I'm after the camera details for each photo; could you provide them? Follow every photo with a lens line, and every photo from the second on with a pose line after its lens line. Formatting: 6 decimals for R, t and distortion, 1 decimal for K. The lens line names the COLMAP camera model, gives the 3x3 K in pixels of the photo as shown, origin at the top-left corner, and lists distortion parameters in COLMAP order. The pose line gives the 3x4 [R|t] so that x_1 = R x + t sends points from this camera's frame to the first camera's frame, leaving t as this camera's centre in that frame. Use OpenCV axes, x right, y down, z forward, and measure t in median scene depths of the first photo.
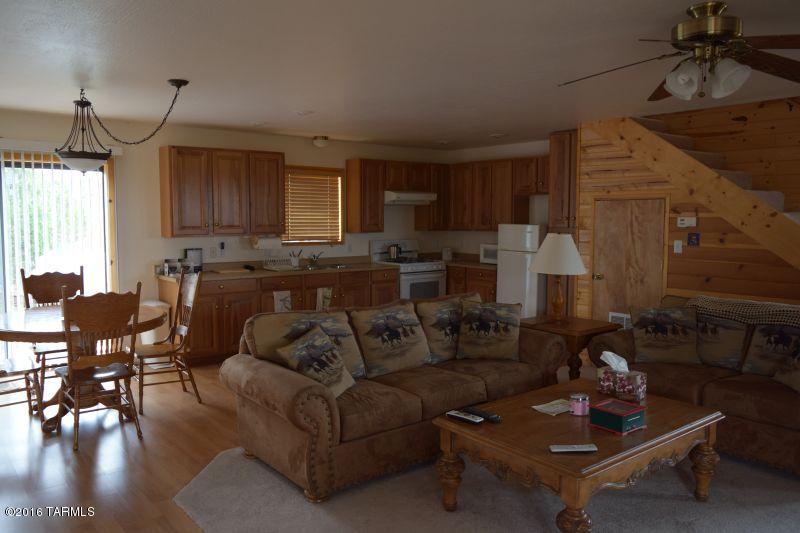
lens RADIAL K [[626.8, 0, 400.0], [0, 626.8, 266.5], [0, 0, 1]] dist [0.006295, 0.002886]
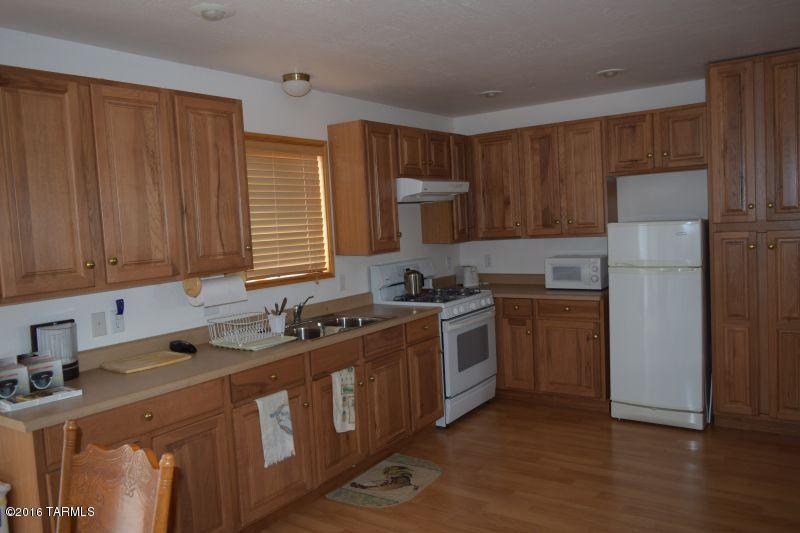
lens RADIAL K [[626.8, 0, 400.0], [0, 626.8, 266.5], [0, 0, 1]] dist [0.006295, 0.002886]
pose [[0.963341, -0.074617, 0.257694, -0.180033], [0.077605, 0.996983, -0.001428, -0.040059], [-0.256810, 0.021374, 0.966226, 0.455842]]
